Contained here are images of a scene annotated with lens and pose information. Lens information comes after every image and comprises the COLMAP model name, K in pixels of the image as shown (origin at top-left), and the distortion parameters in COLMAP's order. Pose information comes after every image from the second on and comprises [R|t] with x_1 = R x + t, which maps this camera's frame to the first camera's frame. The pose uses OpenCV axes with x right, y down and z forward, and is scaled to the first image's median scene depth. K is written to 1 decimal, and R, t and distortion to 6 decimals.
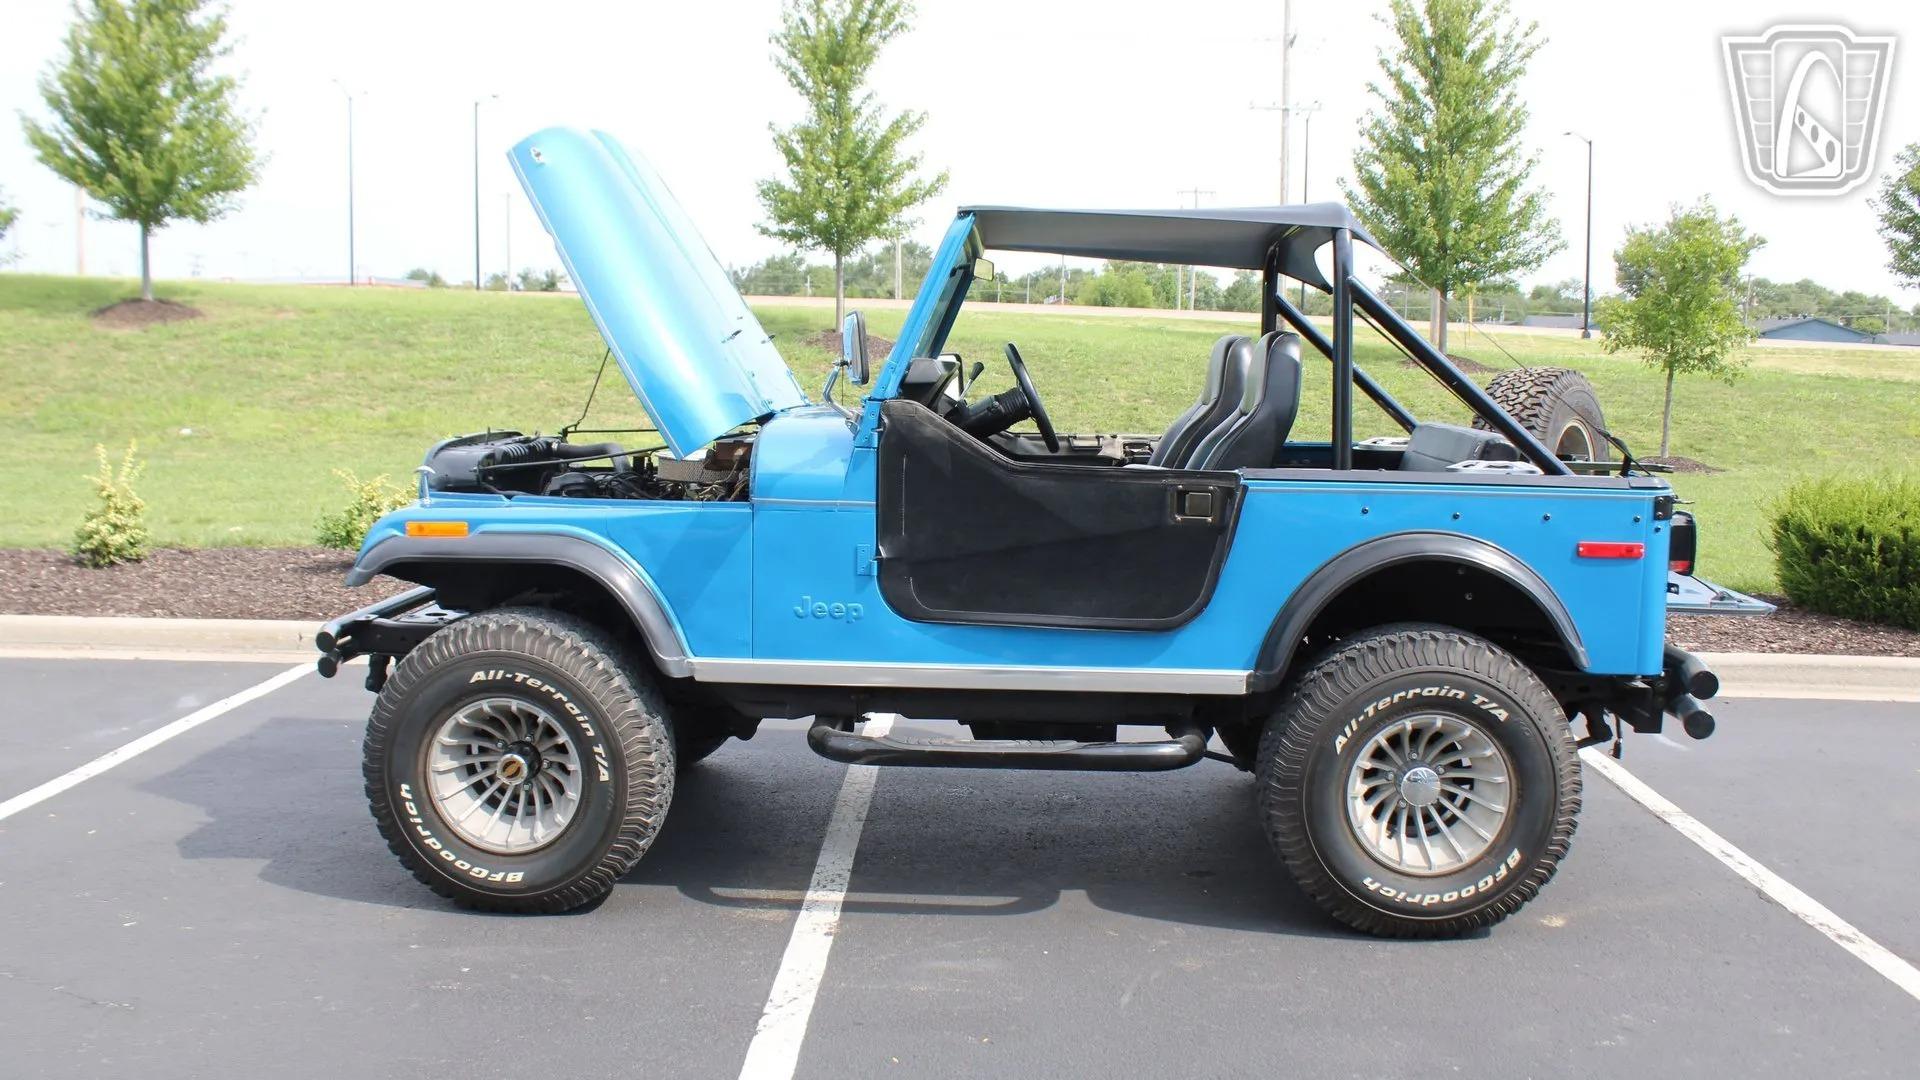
lens RADIAL K [[1599.9, 0, 936.6], [0, 1599.9, 570.4], [0, 0, 1]] dist [-0.168105, 0.131968]
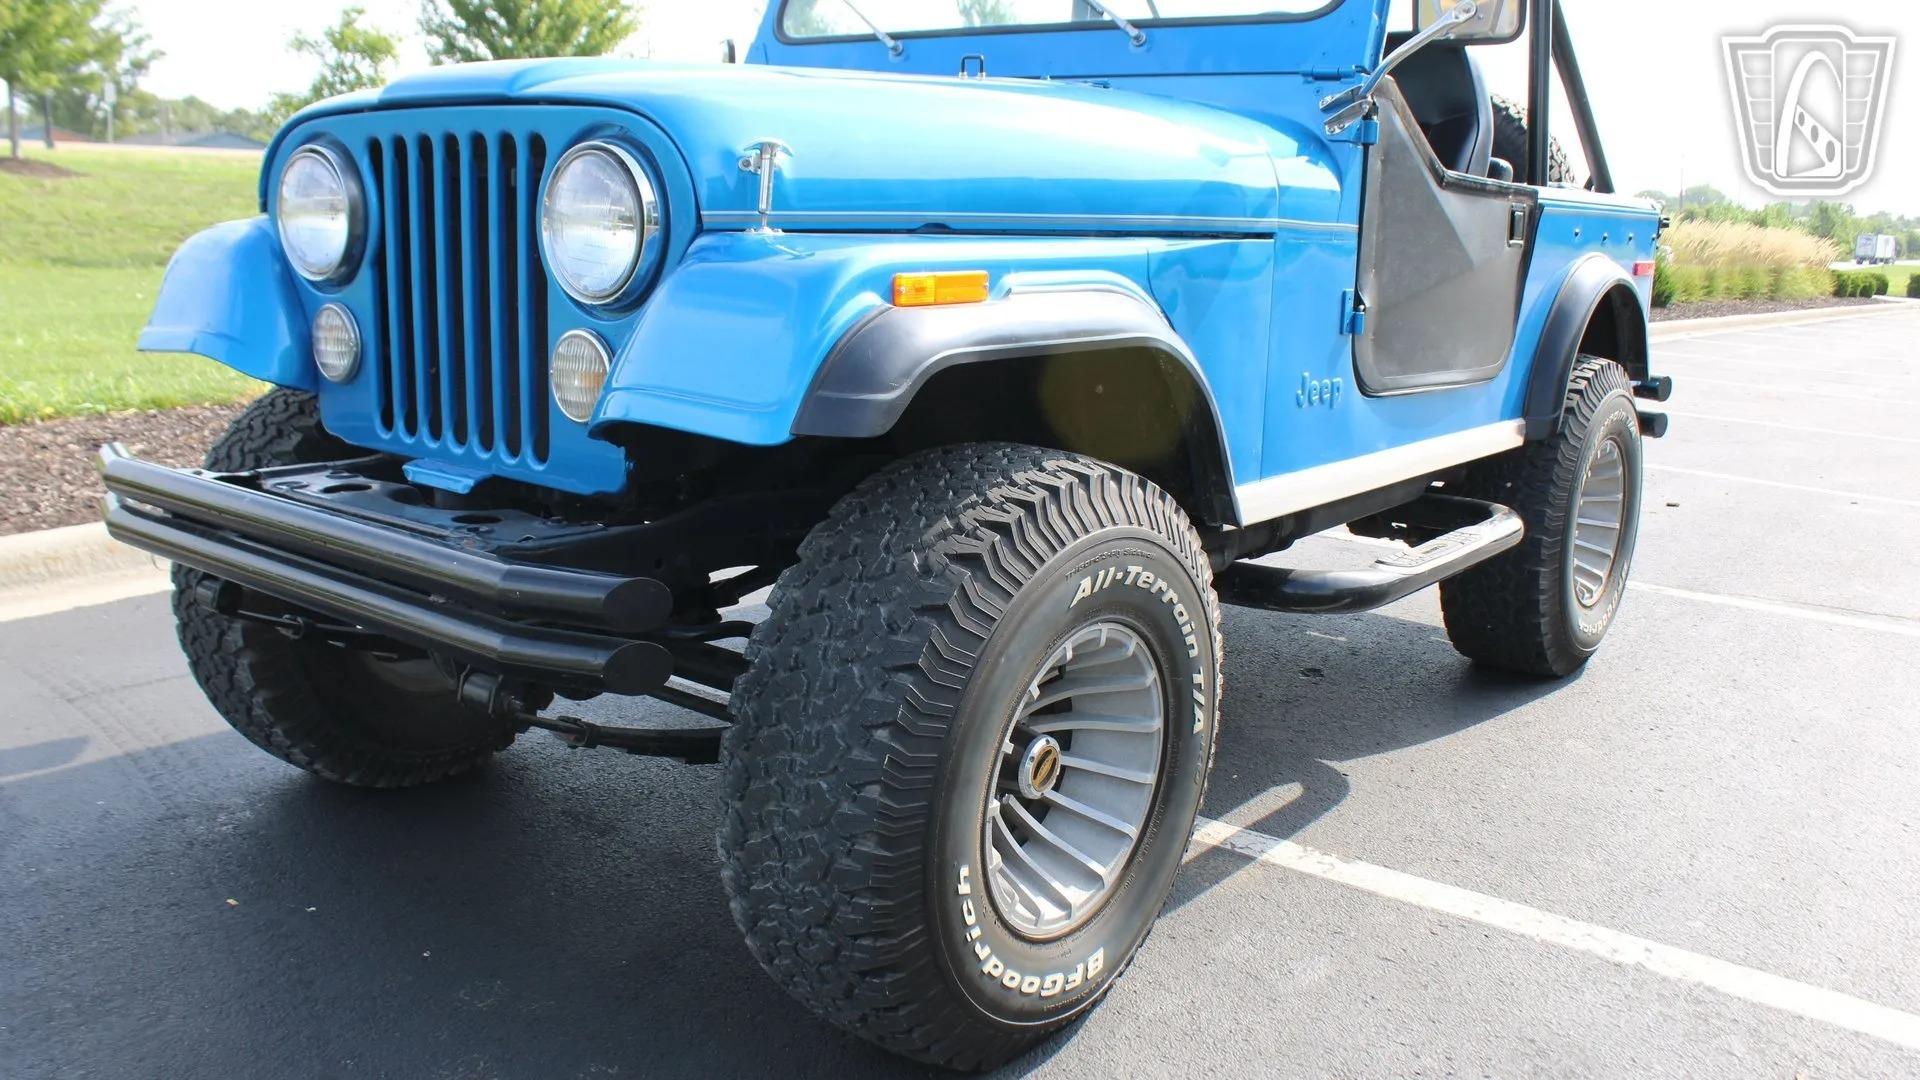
lens RADIAL K [[1594.9, 0, 929.2], [0, 1594.9, 580.1], [0, 0, 1]] dist [-0.173836, 0.143087]
pose [[0.583489, -0.185994, 0.790536, -0.616683], [0.089800, 0.982228, 0.164814, -0.016903], [-0.807141, -0.025177, 0.589822, 0.667432]]
